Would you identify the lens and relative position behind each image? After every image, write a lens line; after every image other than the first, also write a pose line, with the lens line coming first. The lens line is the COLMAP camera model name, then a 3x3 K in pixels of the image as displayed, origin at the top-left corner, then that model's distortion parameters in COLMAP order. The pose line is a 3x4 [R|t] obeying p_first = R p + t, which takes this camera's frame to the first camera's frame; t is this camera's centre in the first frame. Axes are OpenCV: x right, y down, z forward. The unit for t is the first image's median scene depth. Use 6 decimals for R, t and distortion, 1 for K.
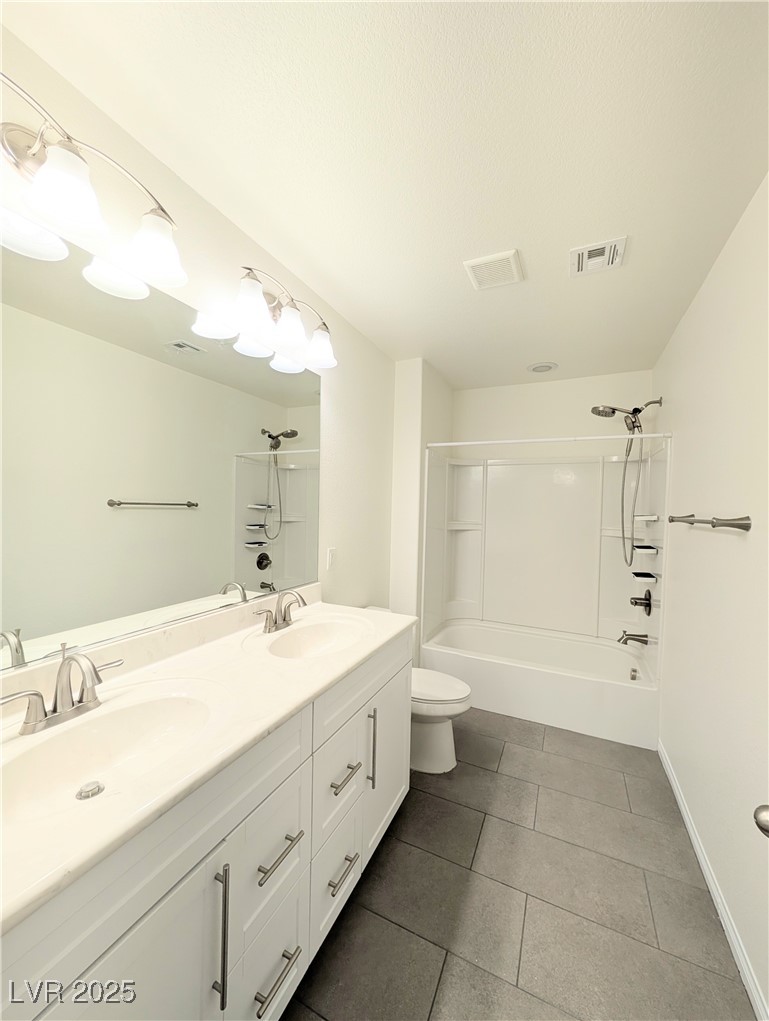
lens RADIAL K [[385.3, 0, 388.3], [0, 385.3, 513.6], [0, 0, 1]] dist [0.000826, 0.000515]
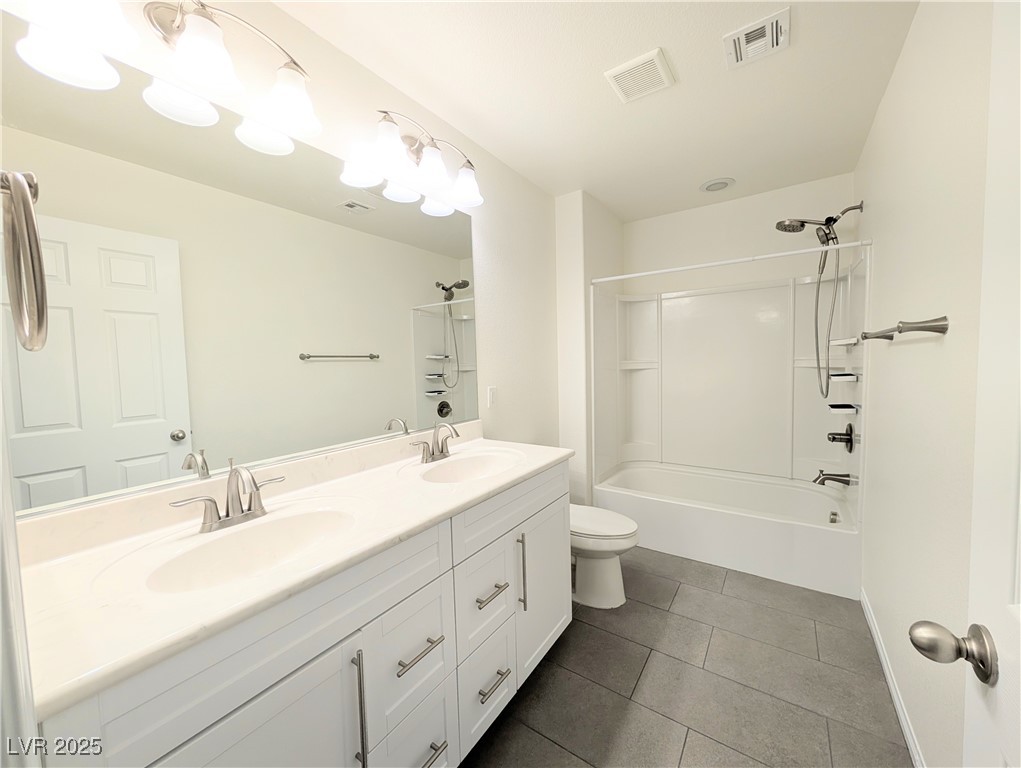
lens RADIAL K [[385.3, 0, 514.3], [0, 385.3, 380.9], [0, 0, 1]] dist [0.000826, 0.000515]
pose [[0.985248, -0.039087, -0.166609, 0.096080], [0.044862, 0.998511, 0.031036, 0.053225], [0.165148, -0.038053, 0.985534, 0.006853]]
